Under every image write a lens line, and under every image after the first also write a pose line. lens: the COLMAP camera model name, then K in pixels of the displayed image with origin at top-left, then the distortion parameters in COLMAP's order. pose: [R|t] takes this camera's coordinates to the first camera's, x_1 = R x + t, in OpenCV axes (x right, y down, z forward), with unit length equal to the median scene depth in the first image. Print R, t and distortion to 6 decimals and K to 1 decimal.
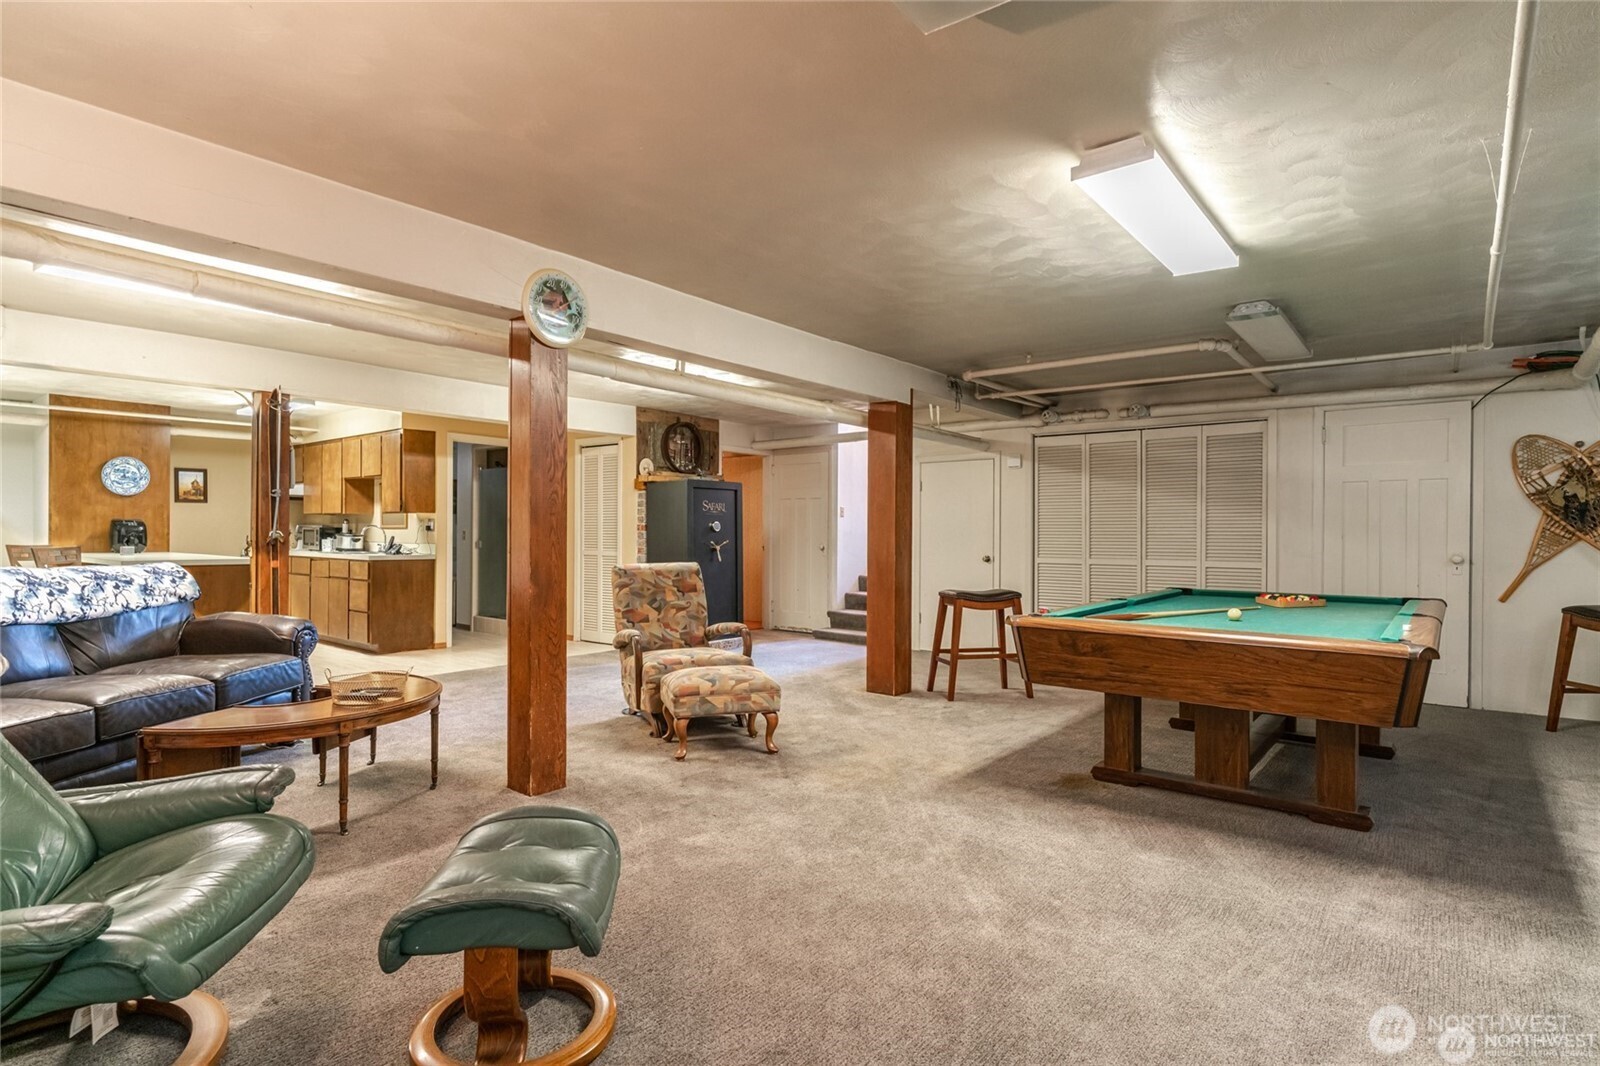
lens RADIAL K [[958.3, 0, 897.1], [0, 958.3, 543.6], [0, 0, 1]] dist [0.013298, -0.000404]
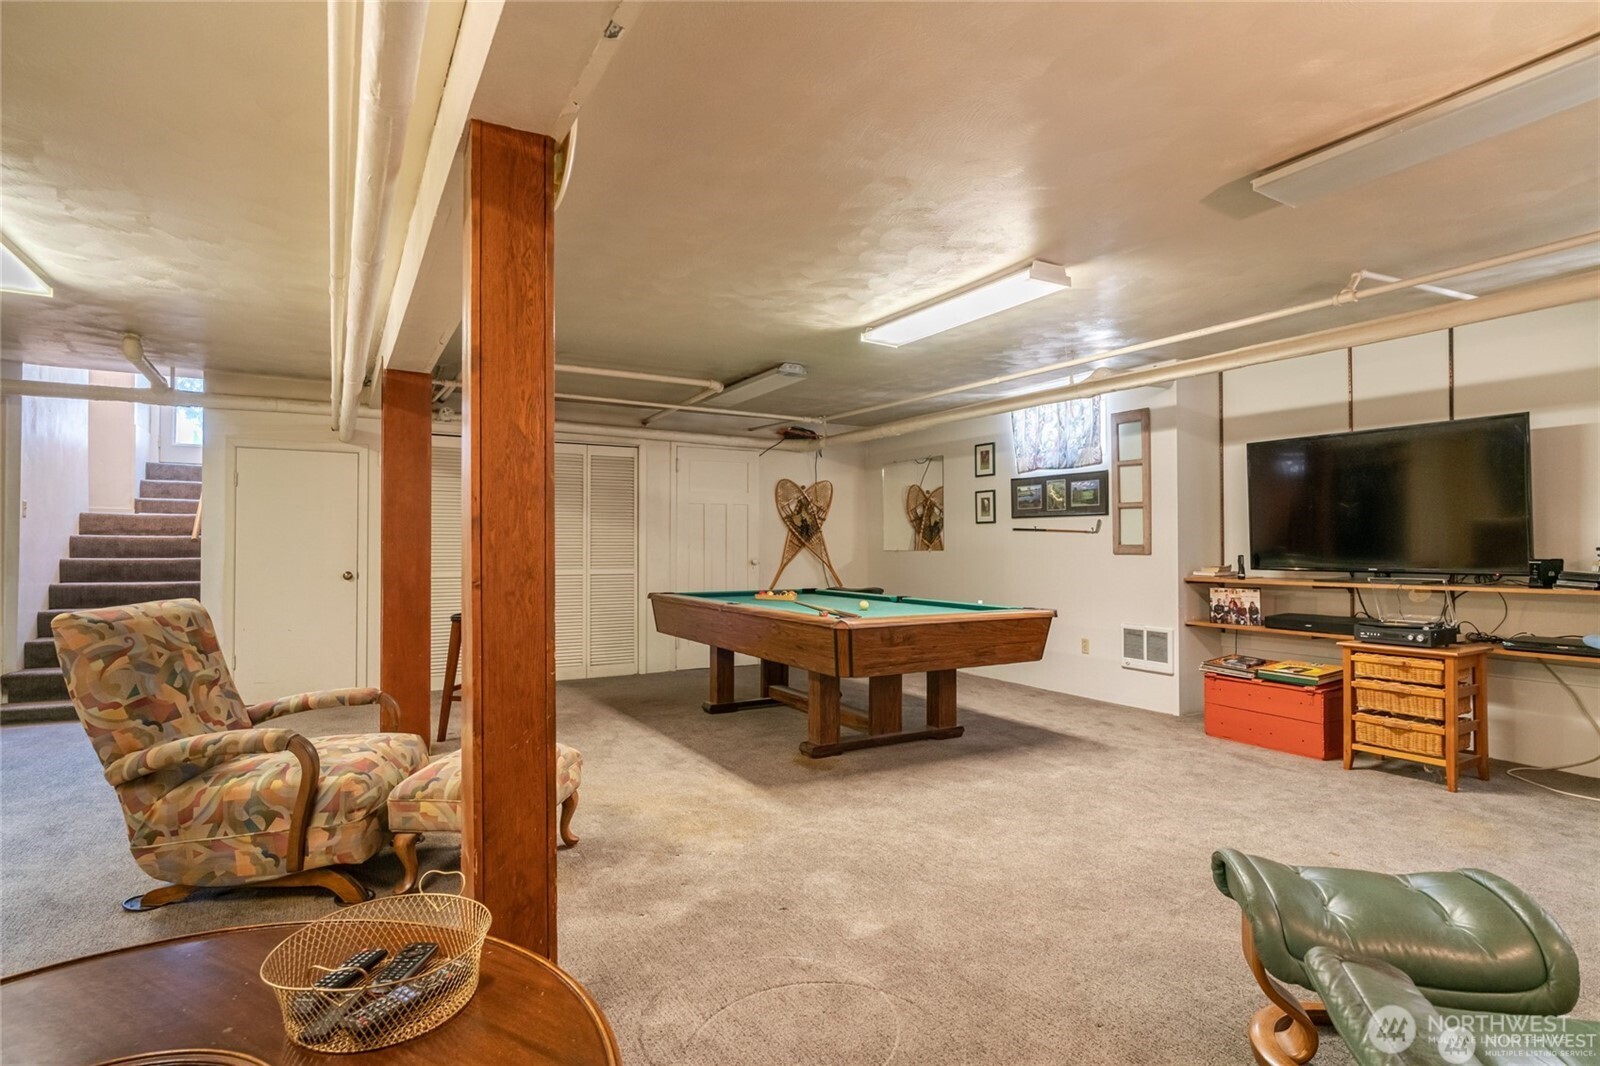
lens RADIAL K [[837.7, 0, 795.6], [0, 837.7, 533.8], [0, 0, 1]] dist [-0.001682, 0.008431]
pose [[0.325954, 0.008480, 0.945348, -0.599655], [0.009628, 0.999878, -0.012288, -0.008957], [-0.945337, 0.013107, 0.325833, 0.551059]]
